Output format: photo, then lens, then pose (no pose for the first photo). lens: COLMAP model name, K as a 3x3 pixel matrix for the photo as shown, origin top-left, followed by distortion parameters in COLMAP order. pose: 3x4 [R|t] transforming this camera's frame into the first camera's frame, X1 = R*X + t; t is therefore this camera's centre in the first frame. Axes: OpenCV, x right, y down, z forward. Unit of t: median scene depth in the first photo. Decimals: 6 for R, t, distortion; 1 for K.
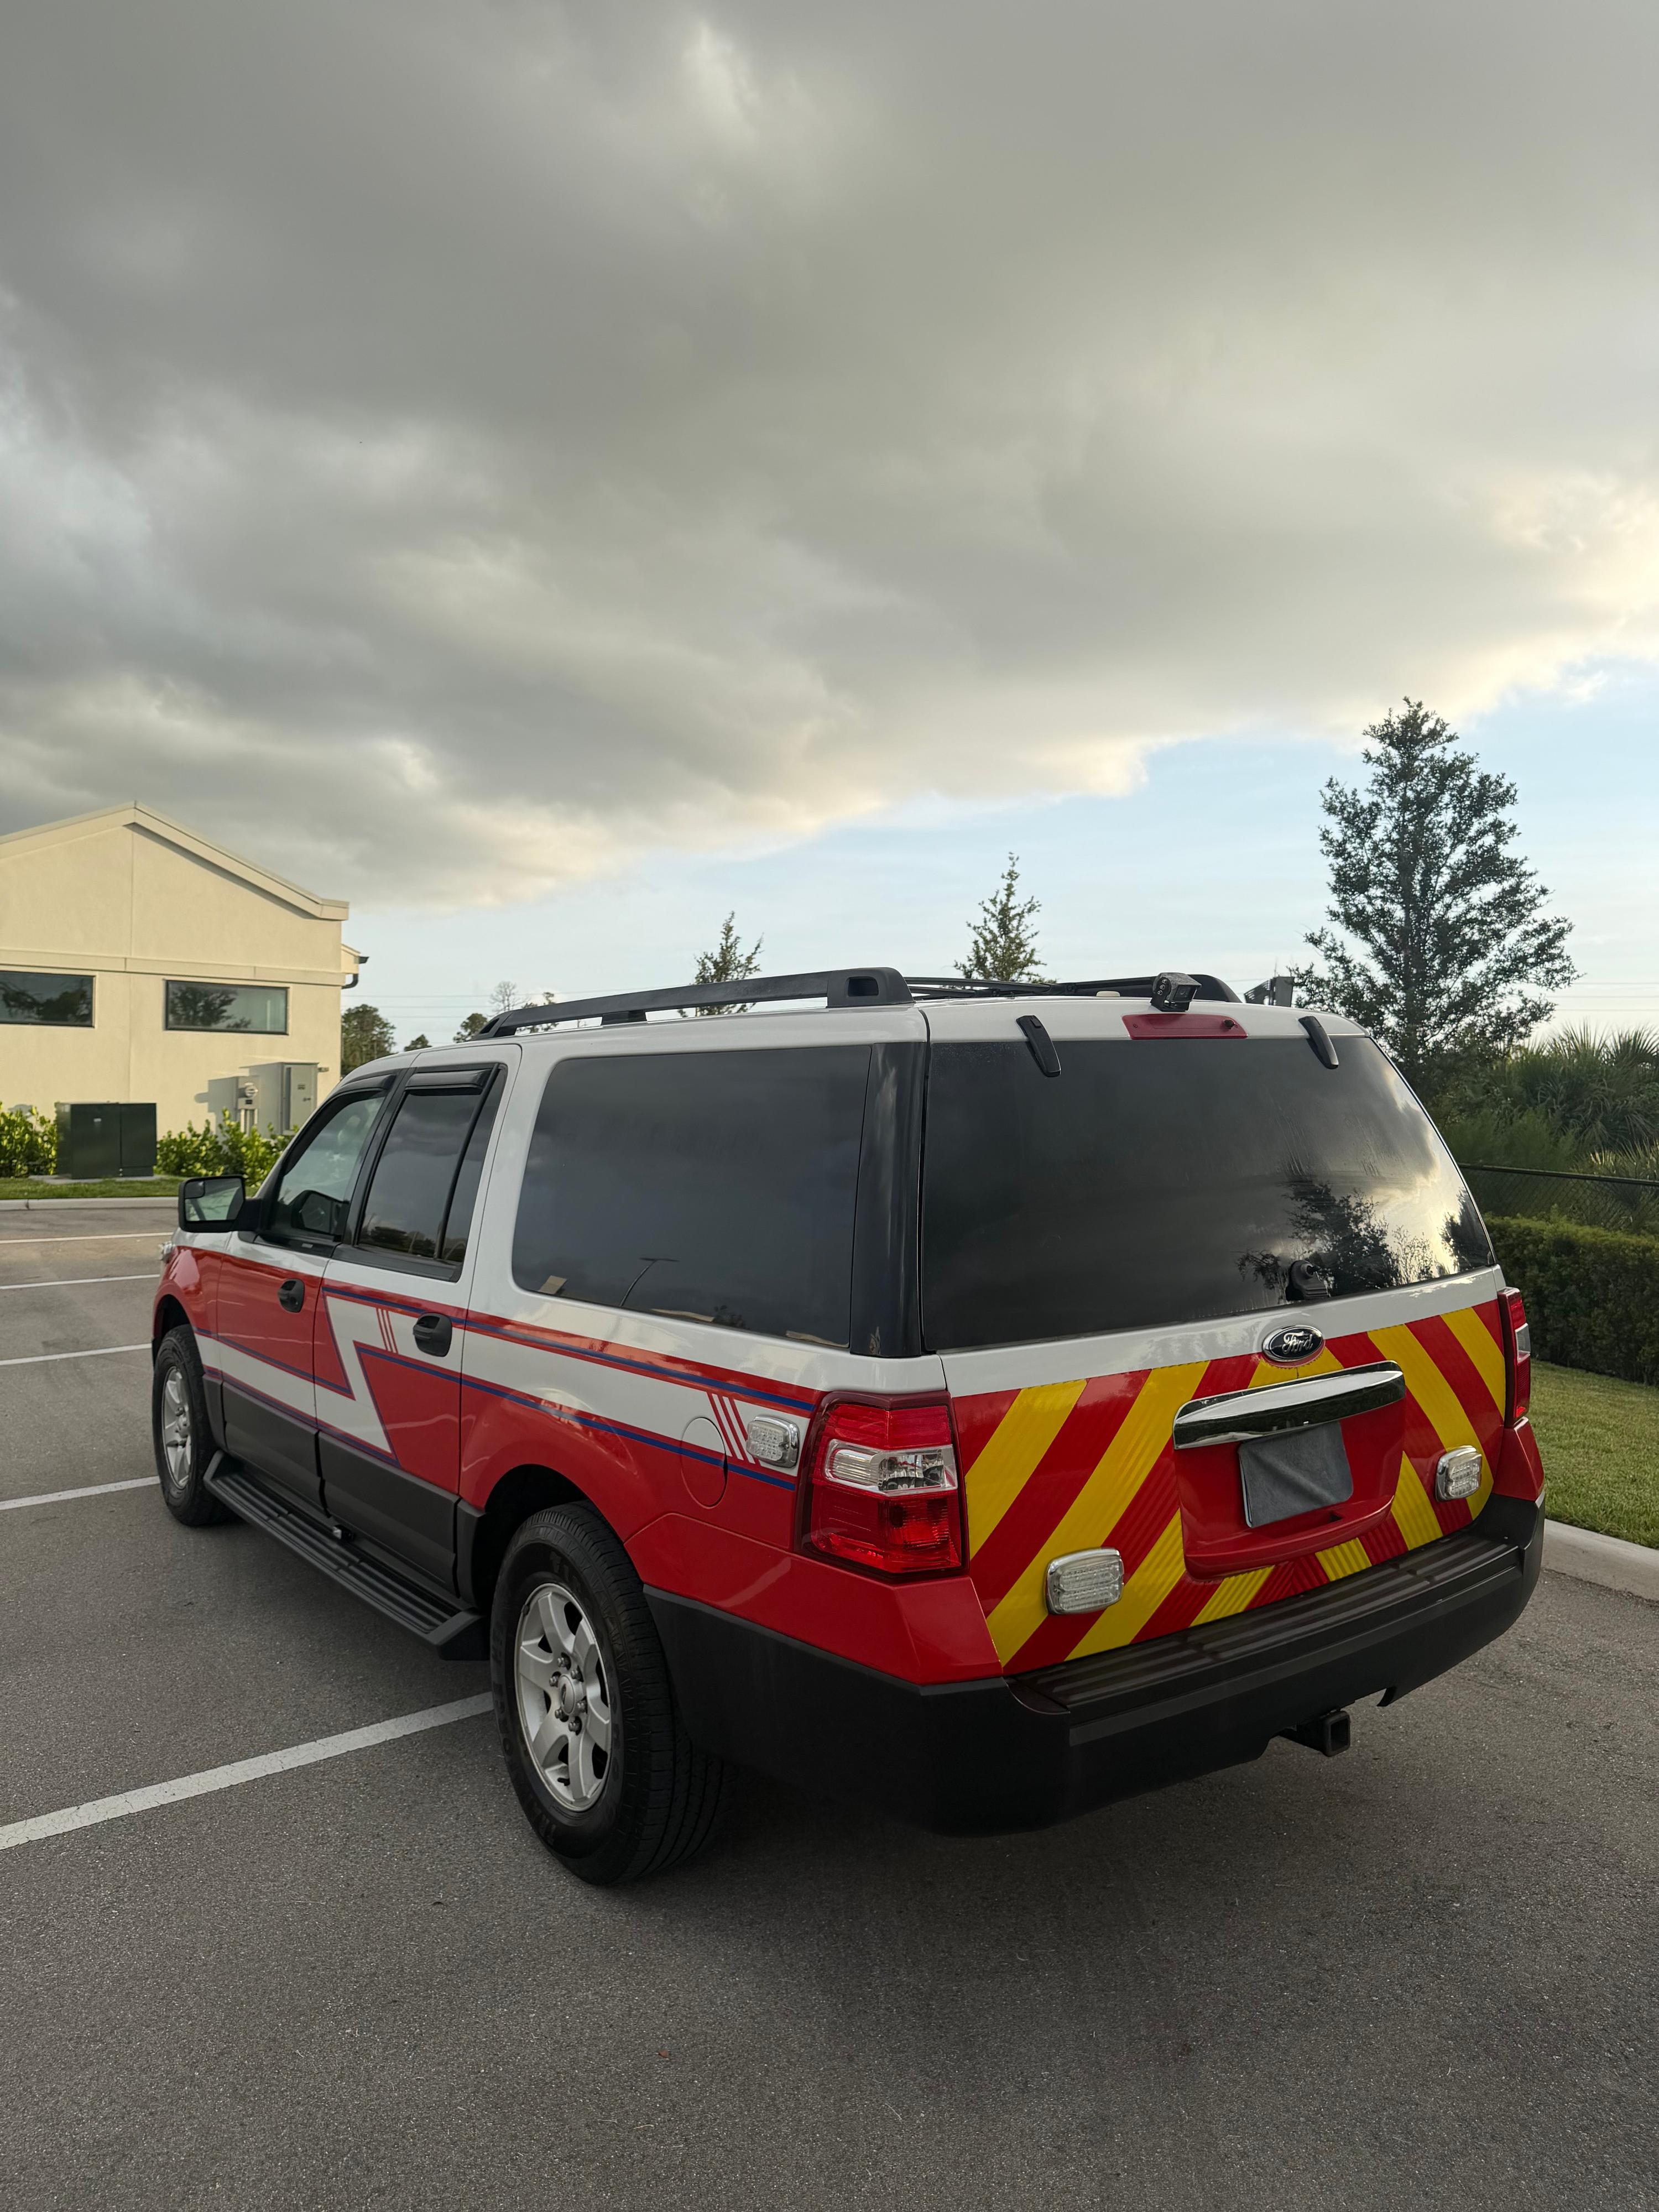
lens RADIAL K [[1544.9, 0, 836.7], [0, 1544.9, 1112.9], [0, 0, 1]] dist [0.130172, -0.265532]
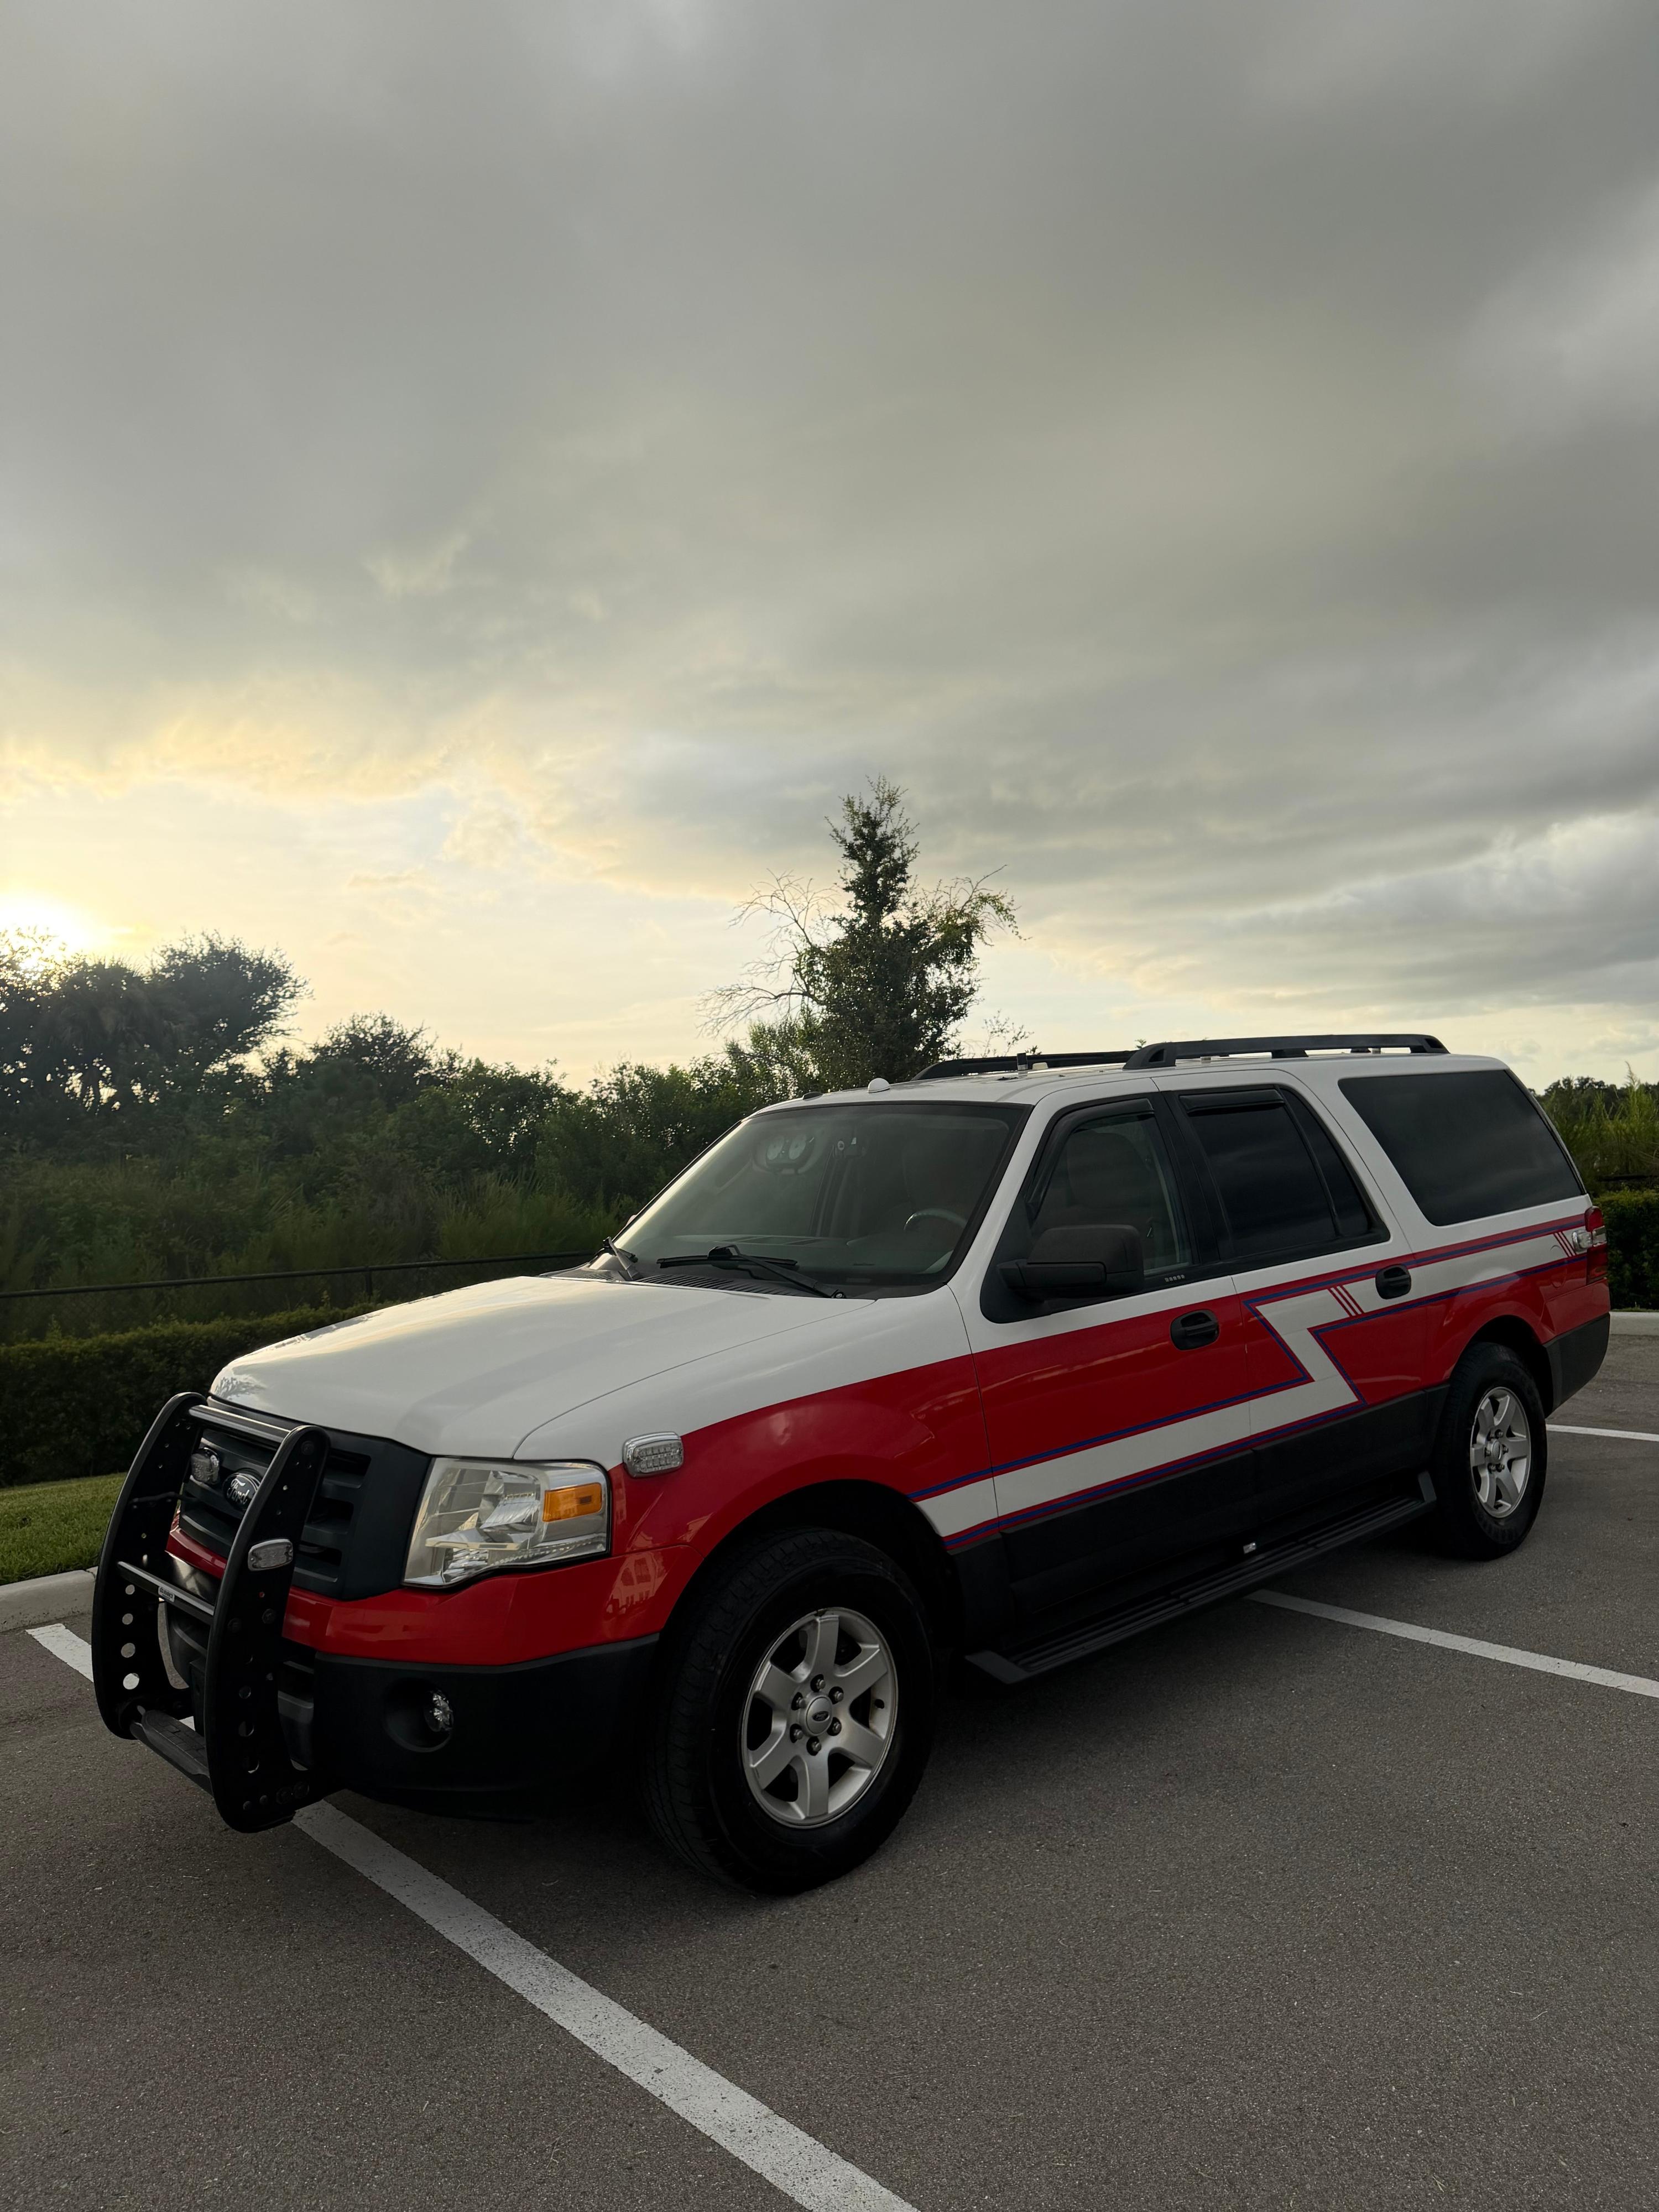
lens RADIAL K [[1544.9, 0, 836.7], [0, 1544.9, 1112.9], [0, 0, 1]] dist [0.130172, -0.265532]
pose [[-0.093129, 0.029376, 0.995221, -2.042019], [0.082442, 0.996360, -0.021695, -0.015850], [-0.992235, 0.080027, -0.095212, 2.095273]]
